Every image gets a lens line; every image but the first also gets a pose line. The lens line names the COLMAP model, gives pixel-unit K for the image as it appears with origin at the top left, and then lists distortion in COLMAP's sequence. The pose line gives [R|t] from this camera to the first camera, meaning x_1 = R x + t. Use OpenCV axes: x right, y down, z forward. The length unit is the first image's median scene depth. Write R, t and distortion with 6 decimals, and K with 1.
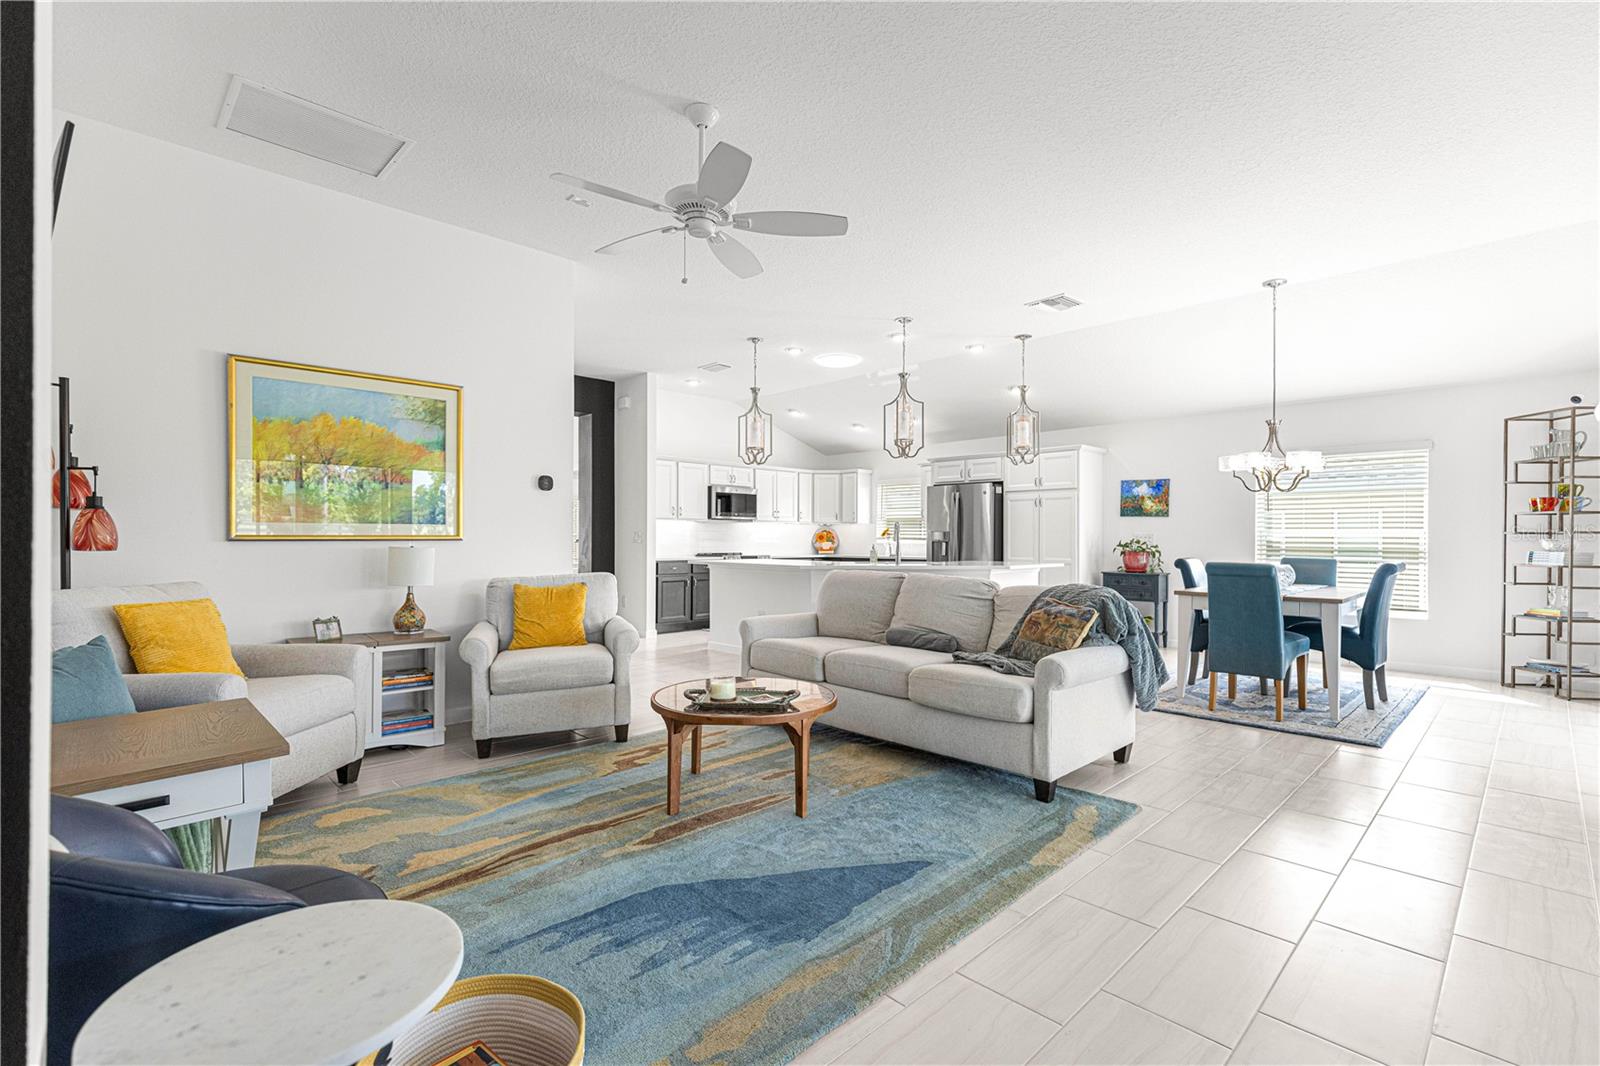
lens RADIAL K [[720.8, 0, 797.4], [0, 720.8, 535.0], [0, 0, 1]] dist [0.008891, -0.002070]
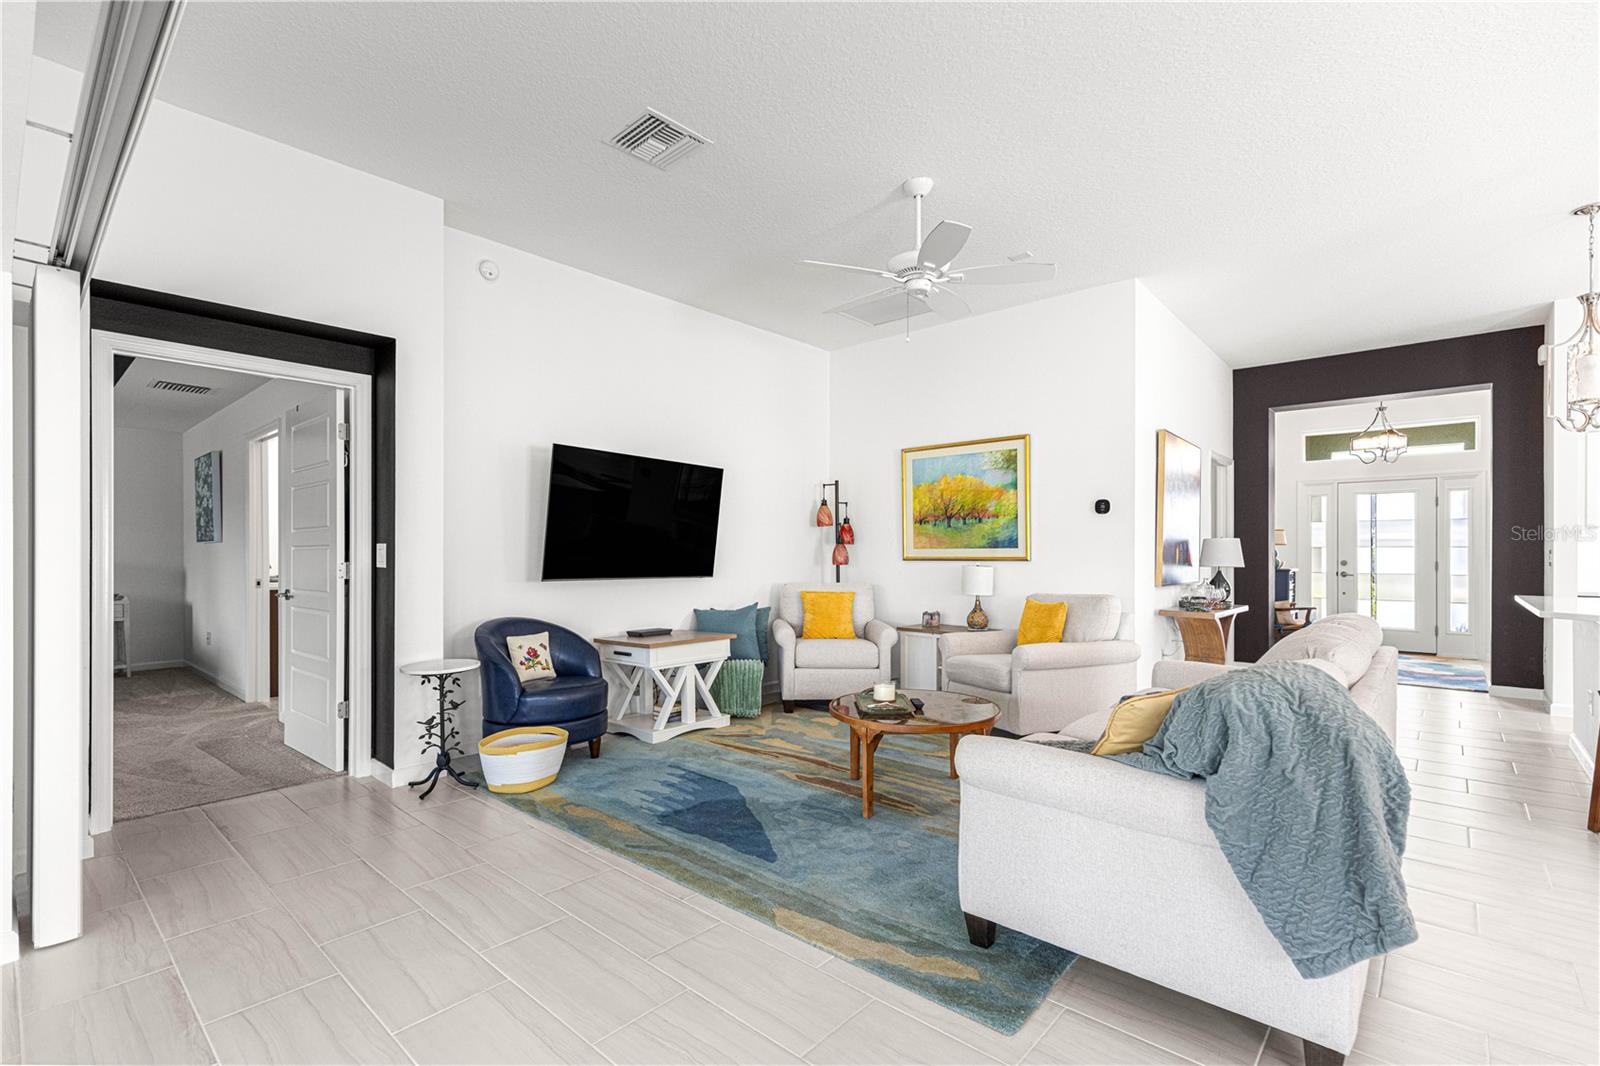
lens RADIAL K [[720.8, 0, 816.5], [0, 720.8, 555.5], [0, 0, 1]] dist [0.008891, -0.002070]
pose [[0.081903, 0.000431, -0.996640, 0.379056], [0.004947, 0.999987, 0.000839, -0.002563], [0.996628, -0.004999, 0.081900, 0.290860]]
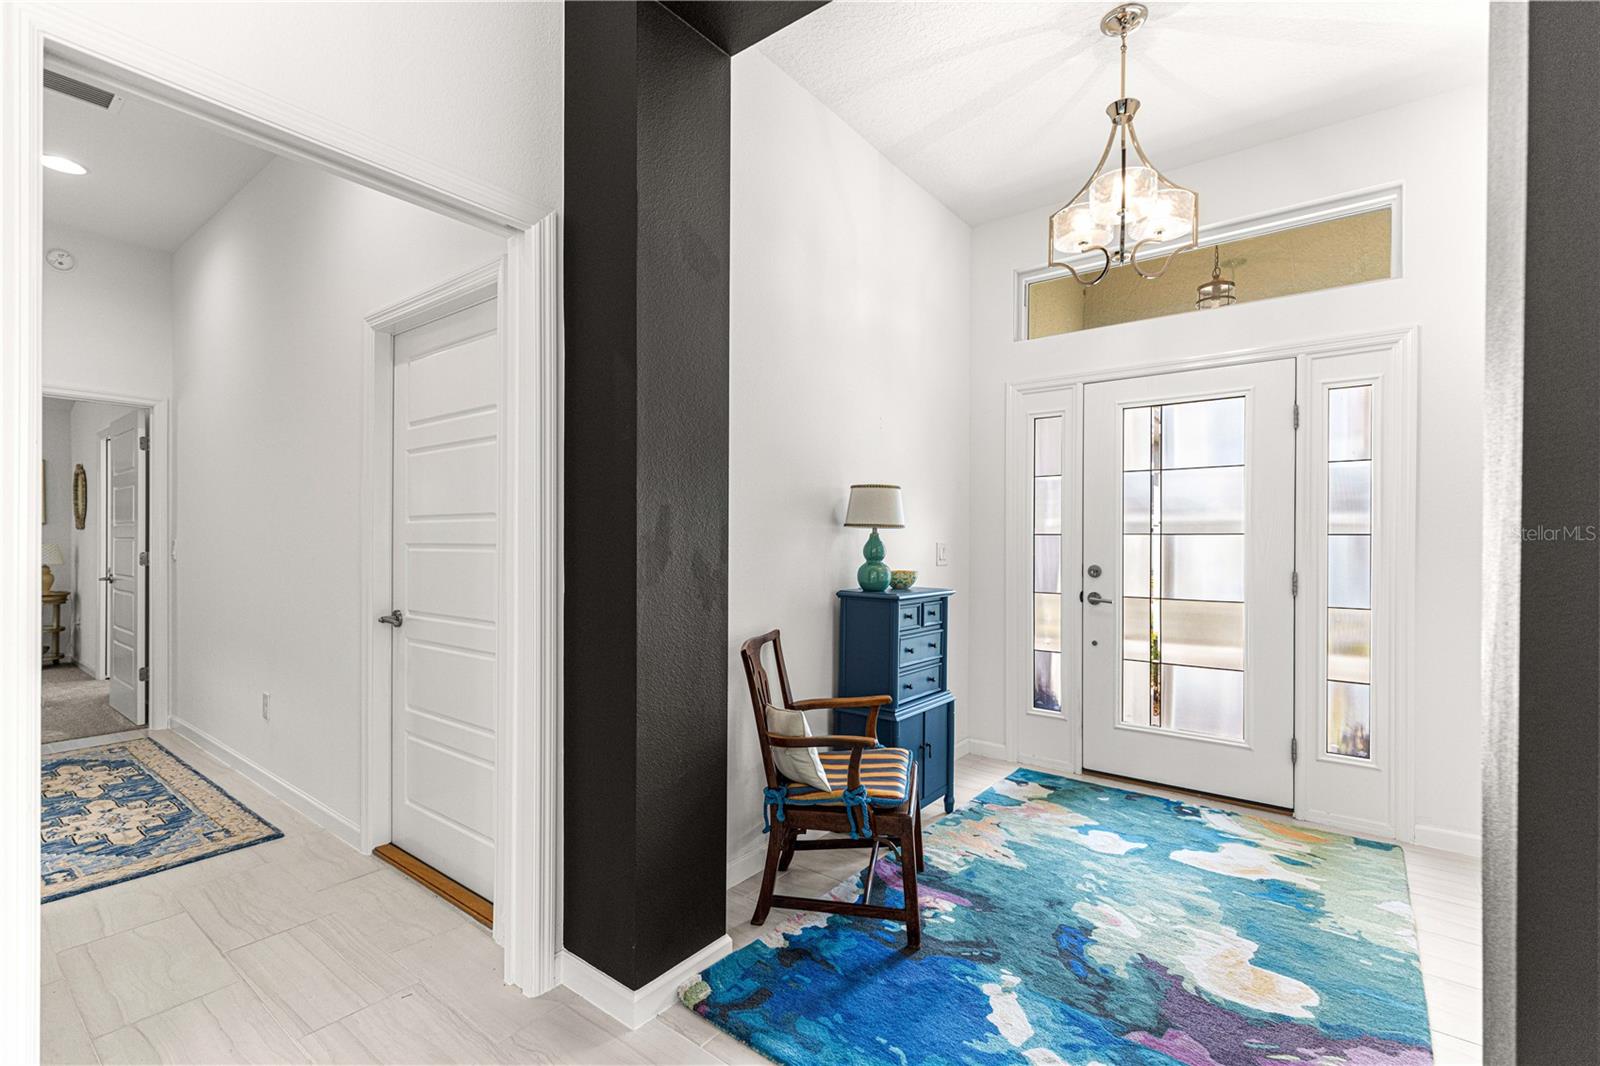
lens RADIAL K [[720.8, 0, 806.3], [0, 720.8, 541.4], [0, 0, 1]] dist [0.008891, -0.002070]
pose [[0.142719, -0.000506, -0.989763, -0.201591], [-0.000922, 0.999999, -0.000644, -0.005232], [0.989763, 0.001004, 0.142719, 0.911763]]
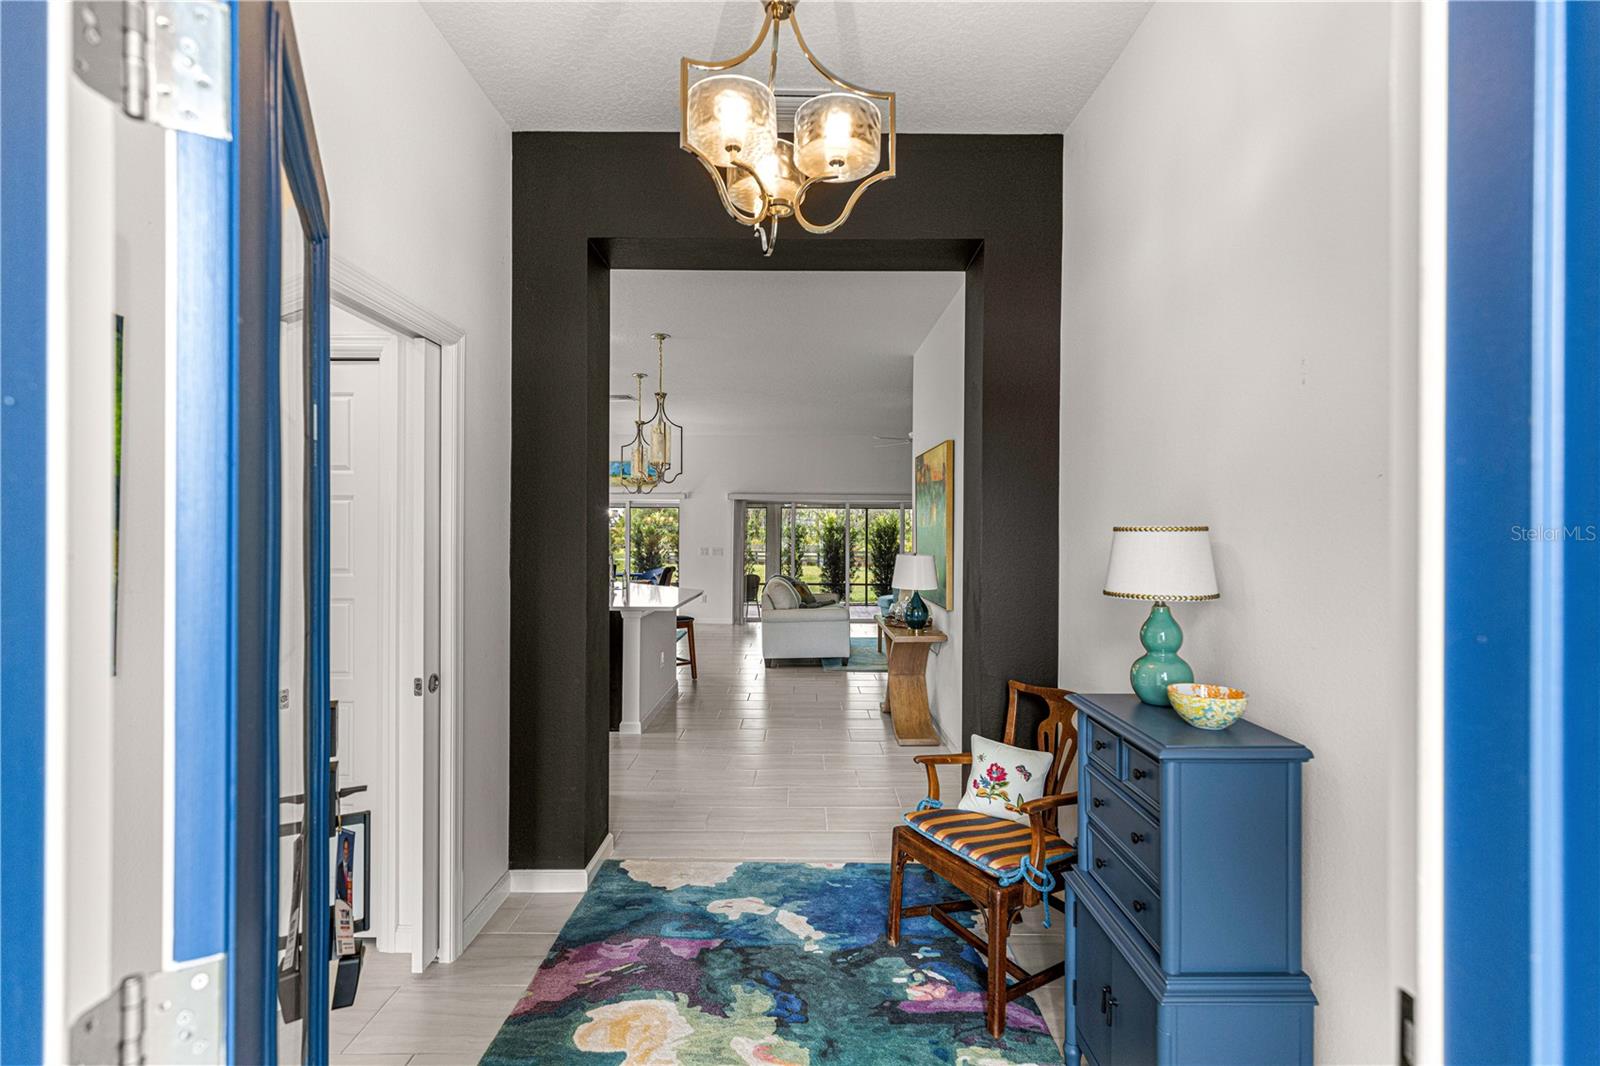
lens RADIAL K [[720.8, 0, 802.1], [0, 720.8, 534.6], [0, 0, 1]] dist [0.008891, -0.002070]
pose [[-0.714843, -0.005470, 0.699264, -0.702948], [-0.008395, 0.999964, -0.000760, -0.034058], [-0.699235, -0.006414, -0.714863, 1.280583]]
